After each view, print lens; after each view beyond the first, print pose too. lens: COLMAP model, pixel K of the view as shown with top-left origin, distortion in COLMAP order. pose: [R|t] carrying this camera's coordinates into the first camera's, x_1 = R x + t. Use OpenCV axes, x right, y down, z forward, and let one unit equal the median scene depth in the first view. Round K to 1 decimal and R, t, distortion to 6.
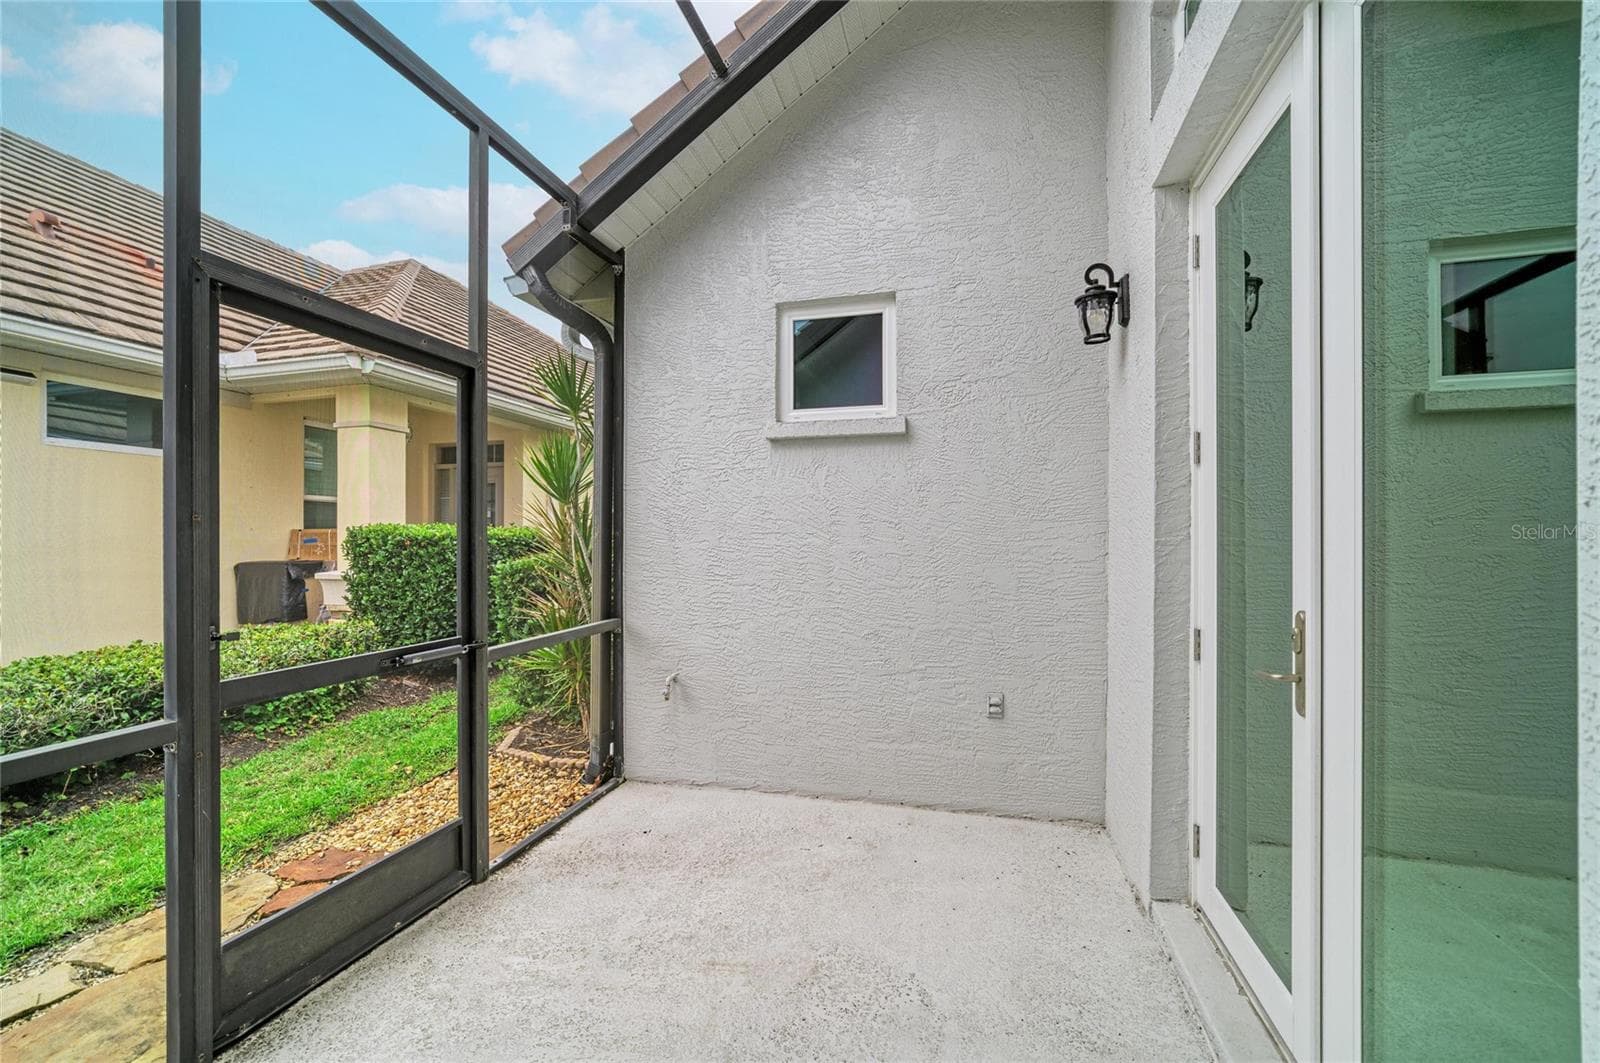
lens RADIAL K [[644.6, 0, 797.7], [0, 644.6, 537.4], [0, 0, 1]] dist [0.001964, 0.001212]
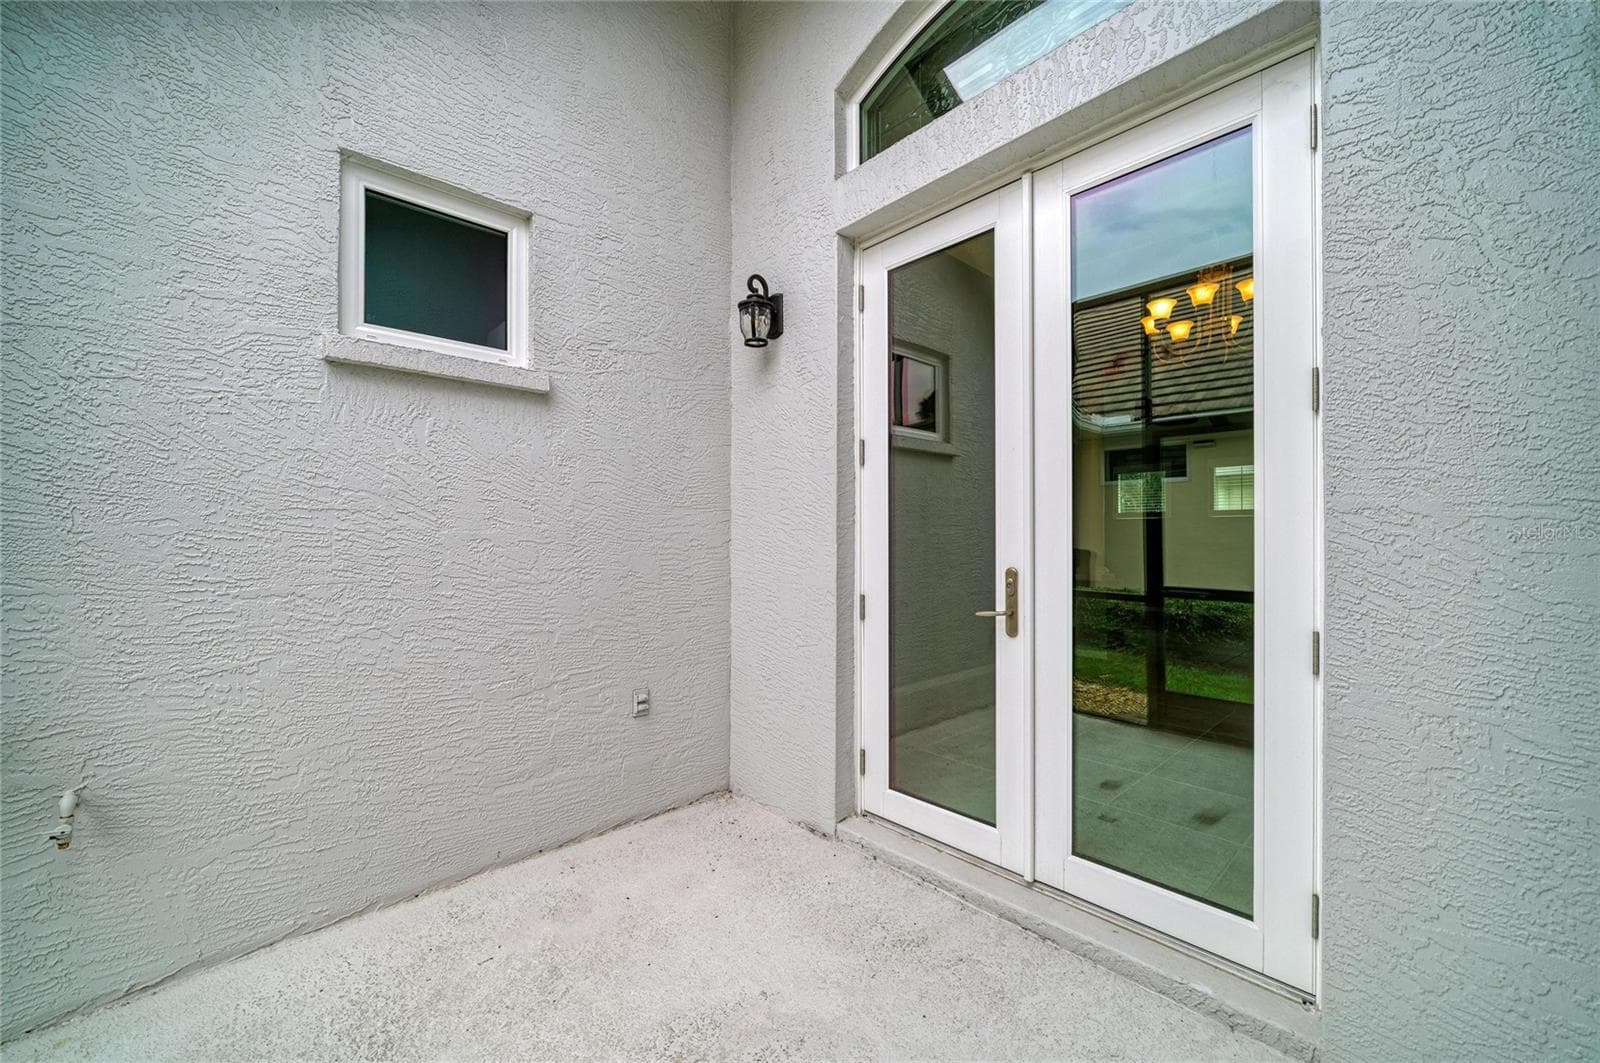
lens RADIAL K [[644.6, 0, 809.9], [0, 644.6, 536.9], [0, 0, 1]] dist [0.001964, 0.001212]
pose [[0.518404, 0.005963, 0.855115, -0.356174], [-0.000876, 0.999979, -0.006442, 0.024896], [-0.855135, 0.002591, 0.518398, 0.294358]]
